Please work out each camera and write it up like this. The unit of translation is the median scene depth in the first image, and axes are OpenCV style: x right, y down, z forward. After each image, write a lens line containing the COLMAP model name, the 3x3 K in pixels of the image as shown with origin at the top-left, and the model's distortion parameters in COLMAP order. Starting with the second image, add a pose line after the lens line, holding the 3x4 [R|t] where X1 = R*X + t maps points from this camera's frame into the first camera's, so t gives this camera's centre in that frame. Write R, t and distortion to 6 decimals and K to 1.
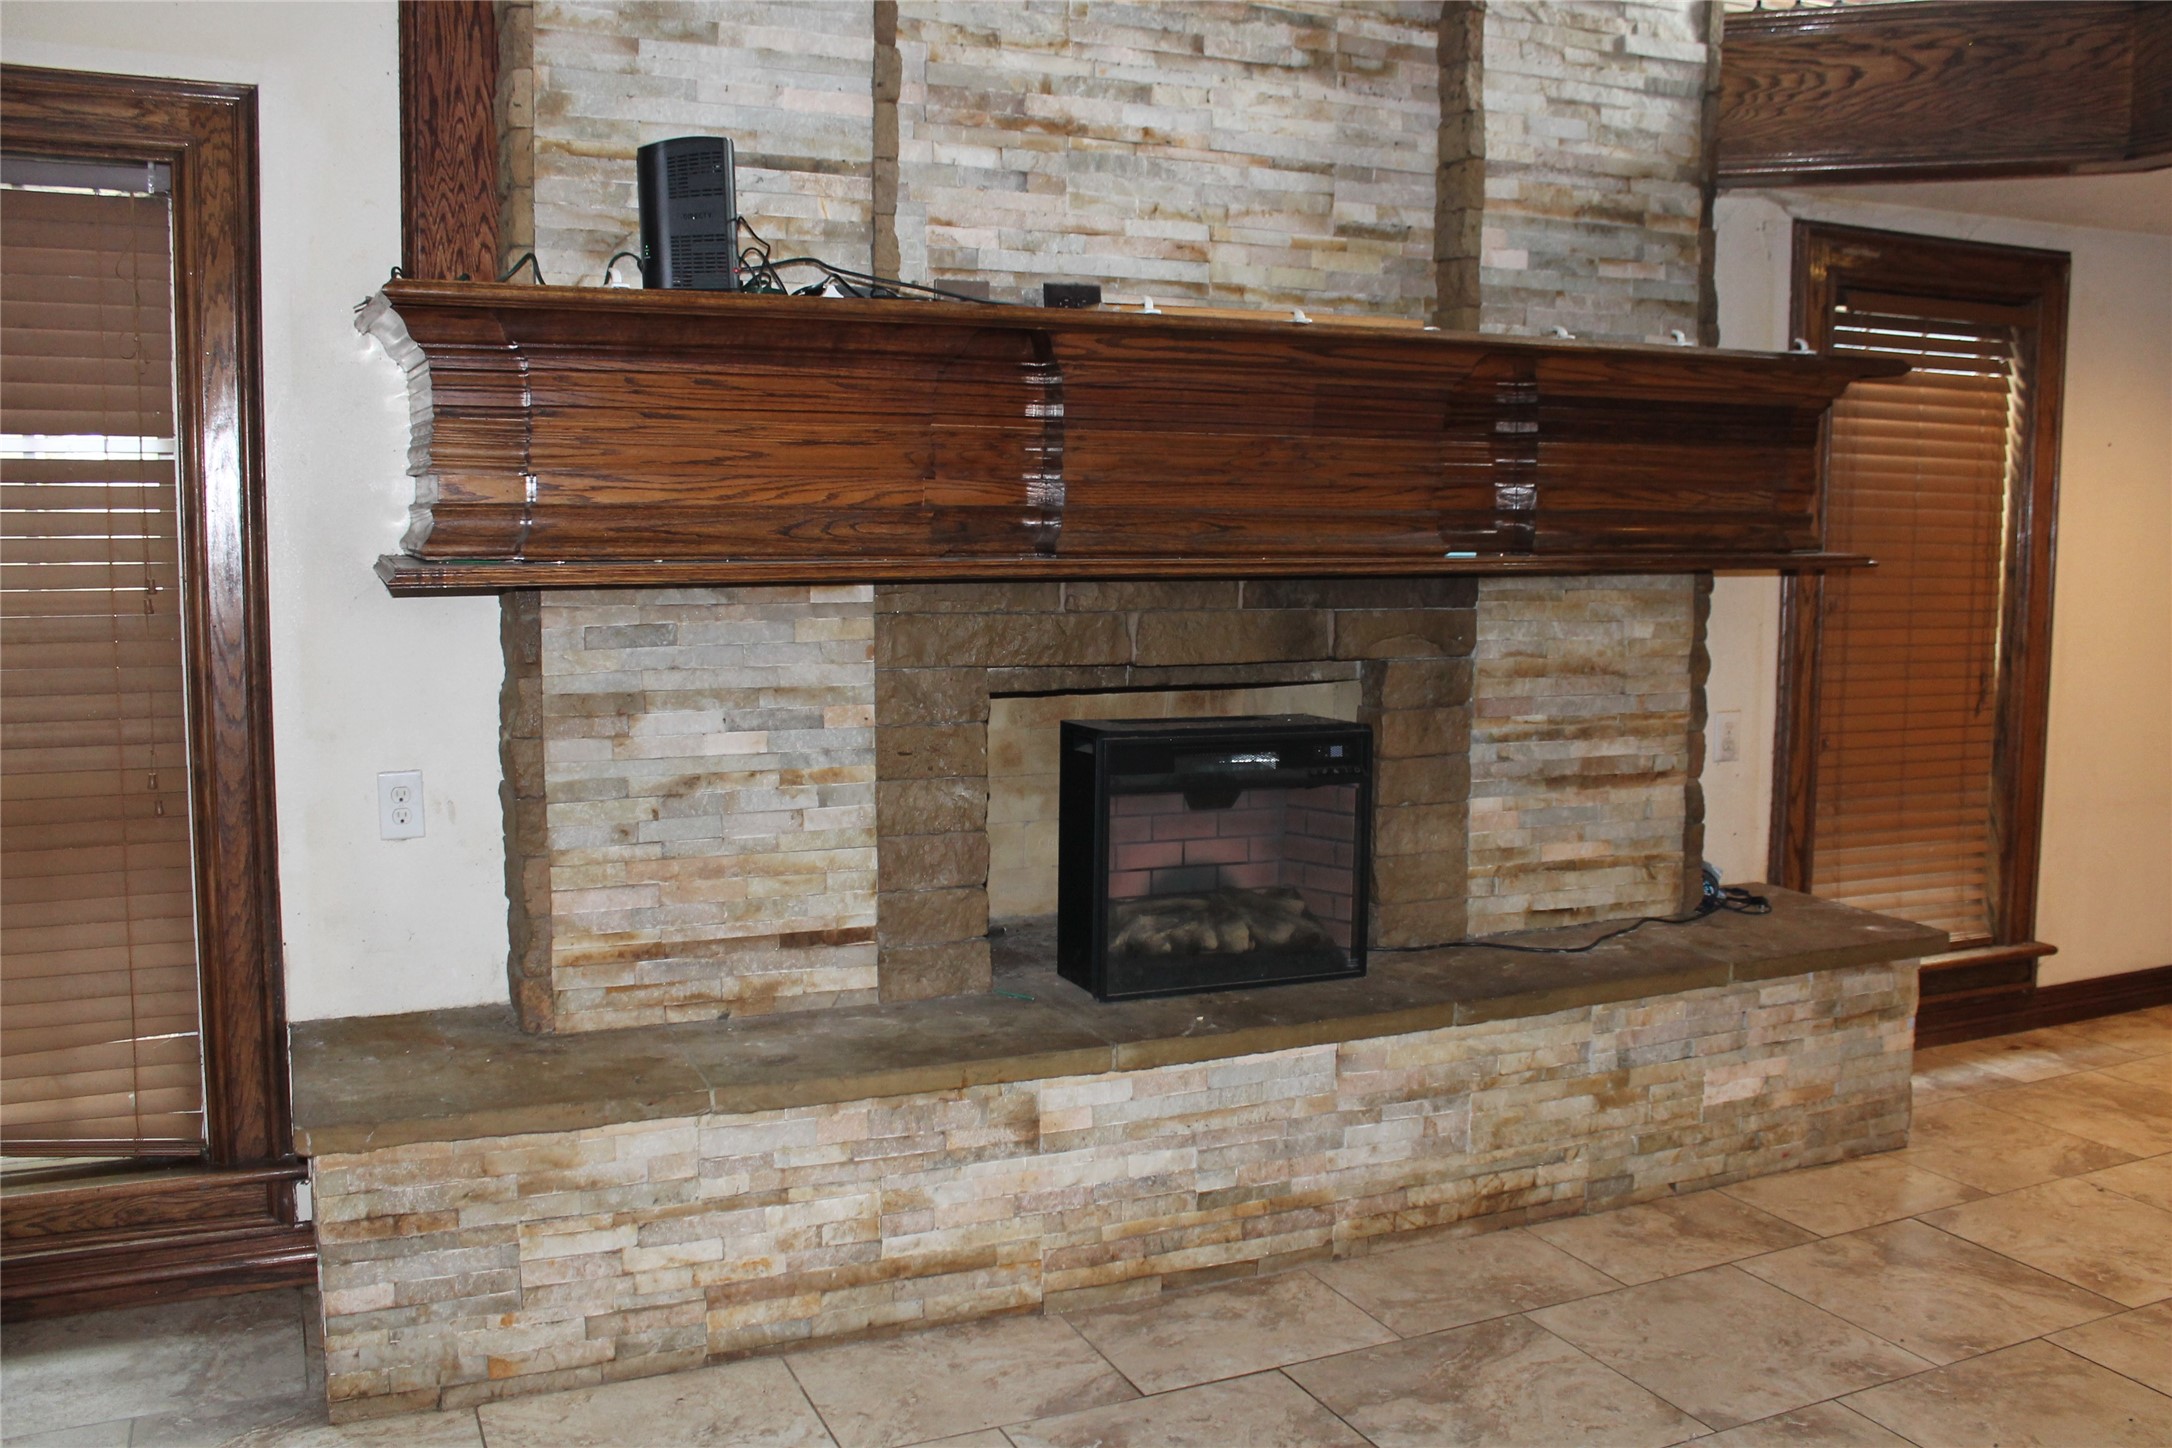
lens RADIAL K [[1875.9, 0, 1085.1], [0, 1875.9, 719.8], [0, 0, 1]] dist [-0.151515, 0.120360]
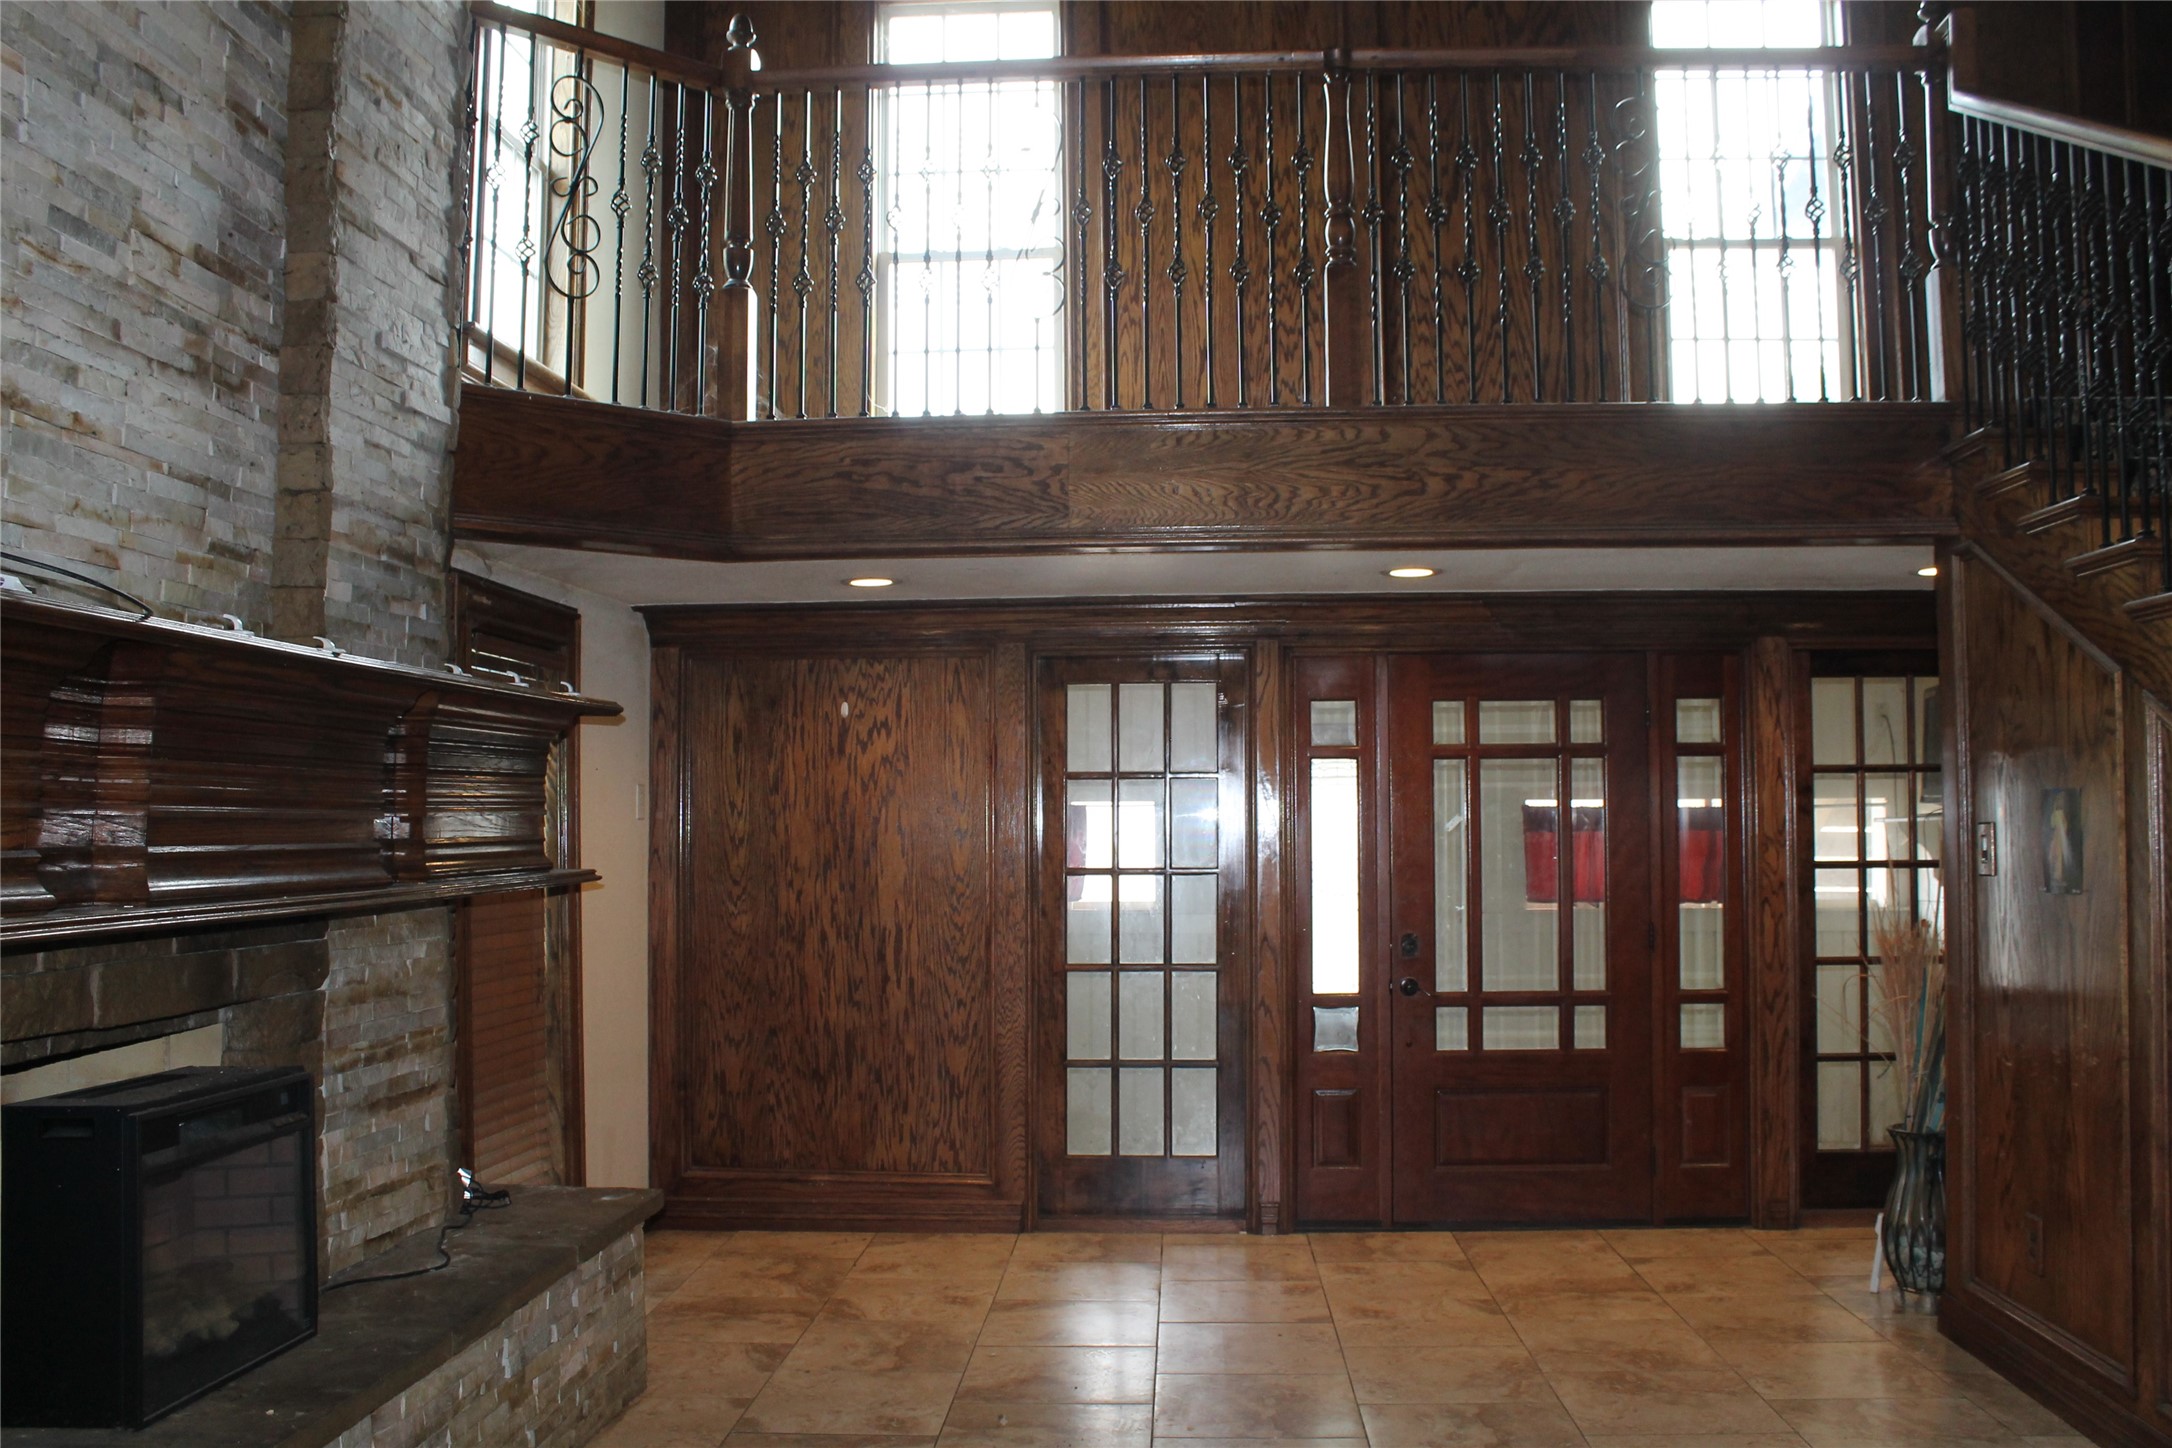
lens RADIAL K [[1875.9, 0, 1096.9], [0, 1875.9, 721.5], [0, 0, 1]] dist [-0.151515, 0.120360]
pose [[0.455535, 0.036967, 0.889450, -0.479123], [0.109593, 0.989209, -0.097241, -0.035374], [-0.883446, 0.141774, 0.446567, 0.194796]]
